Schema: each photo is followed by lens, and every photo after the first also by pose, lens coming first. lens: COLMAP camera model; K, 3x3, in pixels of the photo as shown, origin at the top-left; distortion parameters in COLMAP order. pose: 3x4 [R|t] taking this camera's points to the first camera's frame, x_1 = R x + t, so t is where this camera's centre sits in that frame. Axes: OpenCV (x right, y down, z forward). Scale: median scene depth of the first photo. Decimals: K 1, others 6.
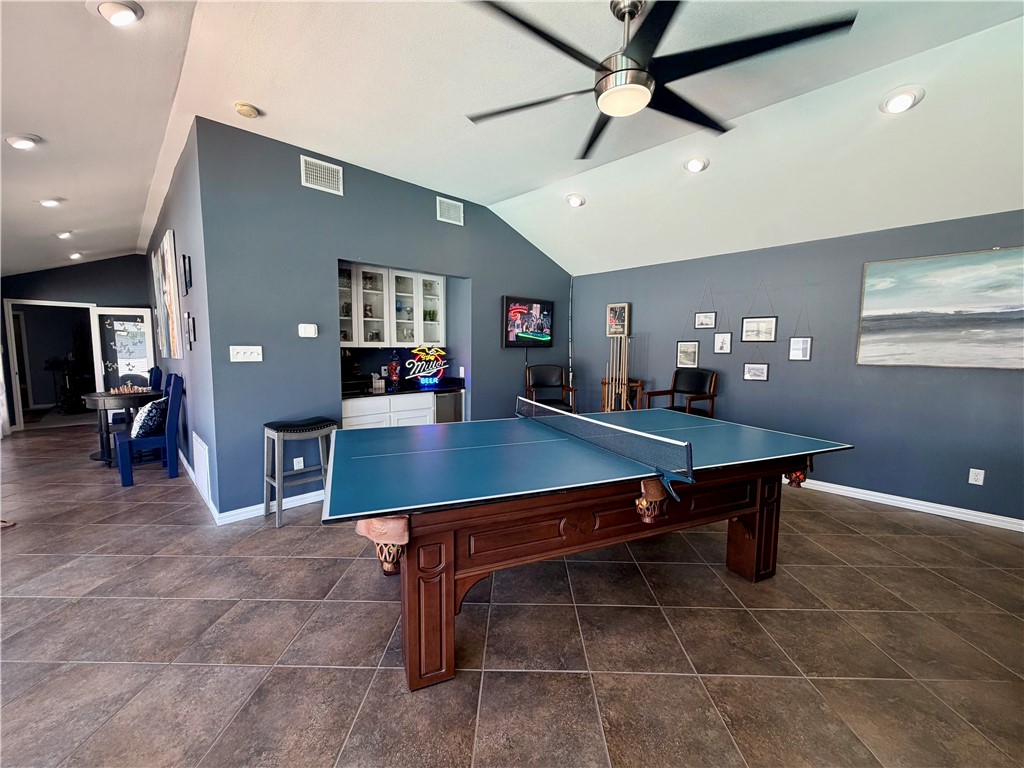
lens RADIAL K [[412.7, 0, 511.4], [0, 412.7, 384.1], [0, 0, 1]] dist [0.001883, 0.000115]
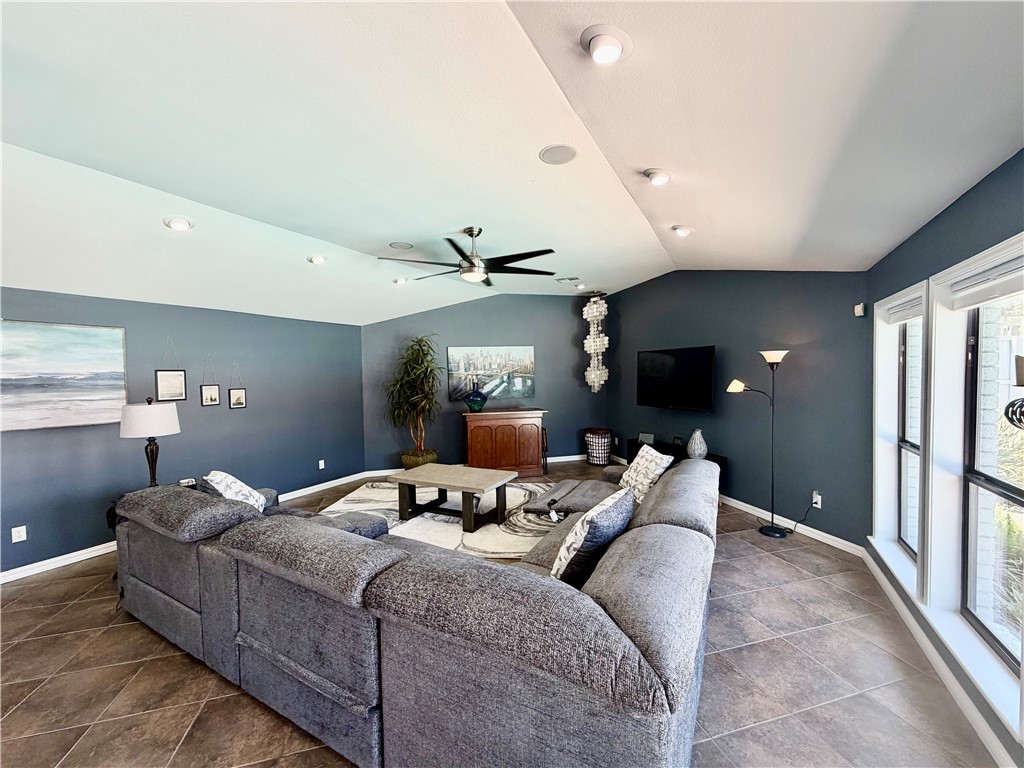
lens RADIAL K [[412.7, 0, 513.1], [0, 412.7, 386.7], [0, 0, 1]] dist [0.001883, 0.000115]
pose [[-0.282612, -0.035313, 0.958584, -0.311266], [0.109951, 0.991543, 0.068943, -0.116270], [-0.952912, 0.124881, -0.276340, 0.085404]]
